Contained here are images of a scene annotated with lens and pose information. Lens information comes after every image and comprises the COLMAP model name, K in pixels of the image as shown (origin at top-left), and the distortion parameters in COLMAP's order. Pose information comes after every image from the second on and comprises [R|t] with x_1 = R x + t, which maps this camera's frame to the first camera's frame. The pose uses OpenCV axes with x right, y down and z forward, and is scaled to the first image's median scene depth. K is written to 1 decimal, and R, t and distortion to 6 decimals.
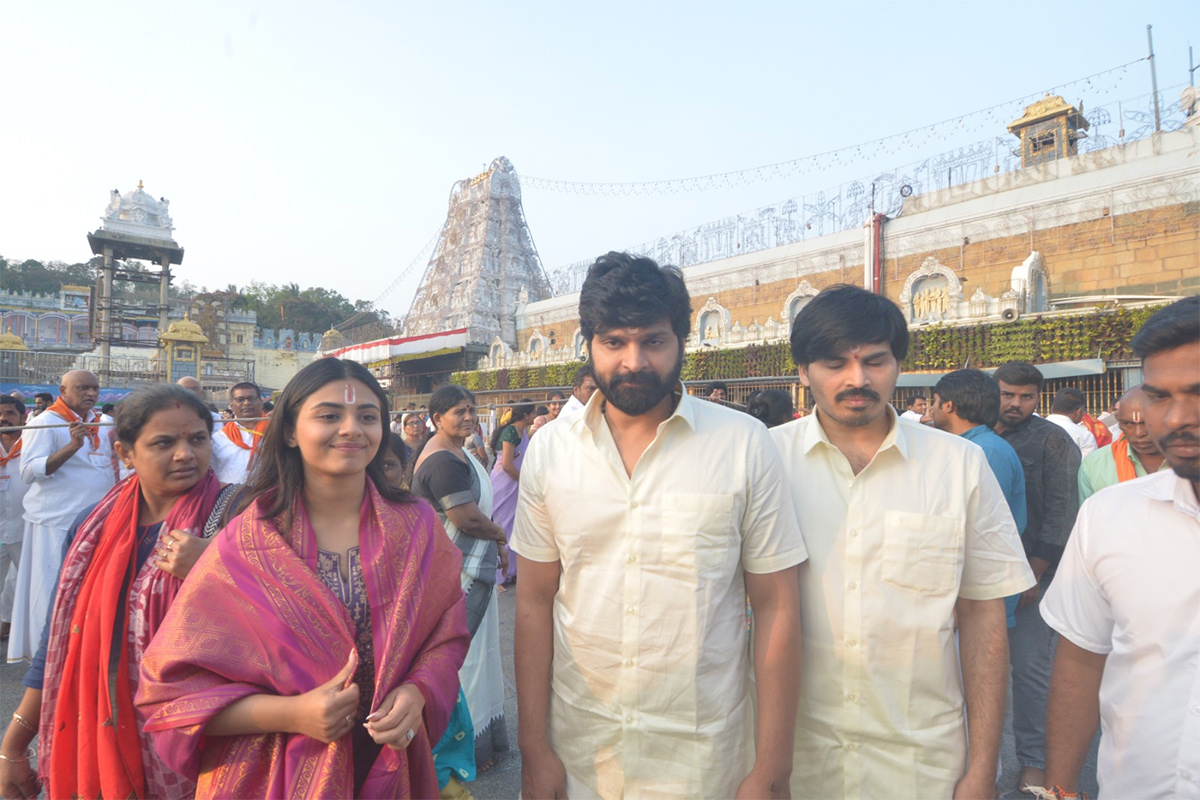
lens RADIAL K [[617.0, 0, 581.7], [0, 617.0, 410.7], [0, 0, 1]] dist [0.037503, -0.032815]
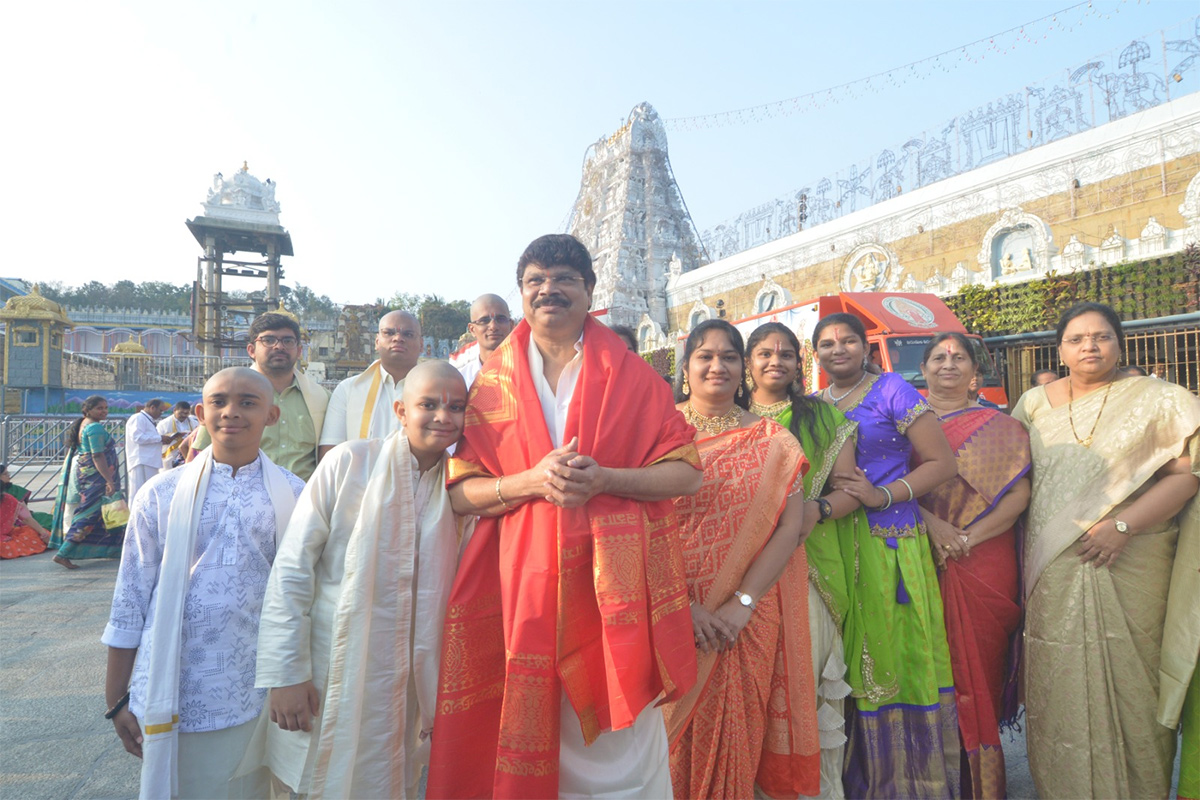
lens RADIAL K [[617.0, 0, 578.8], [0, 617.0, 402.9], [0, 0, 1]] dist [0.037503, -0.032815]
pose [[0.974563, -0.030448, -0.222035, -0.059803], [0.025916, 0.999393, -0.023294, 0.010240], [0.222610, 0.016947, 0.974760, 0.263966]]
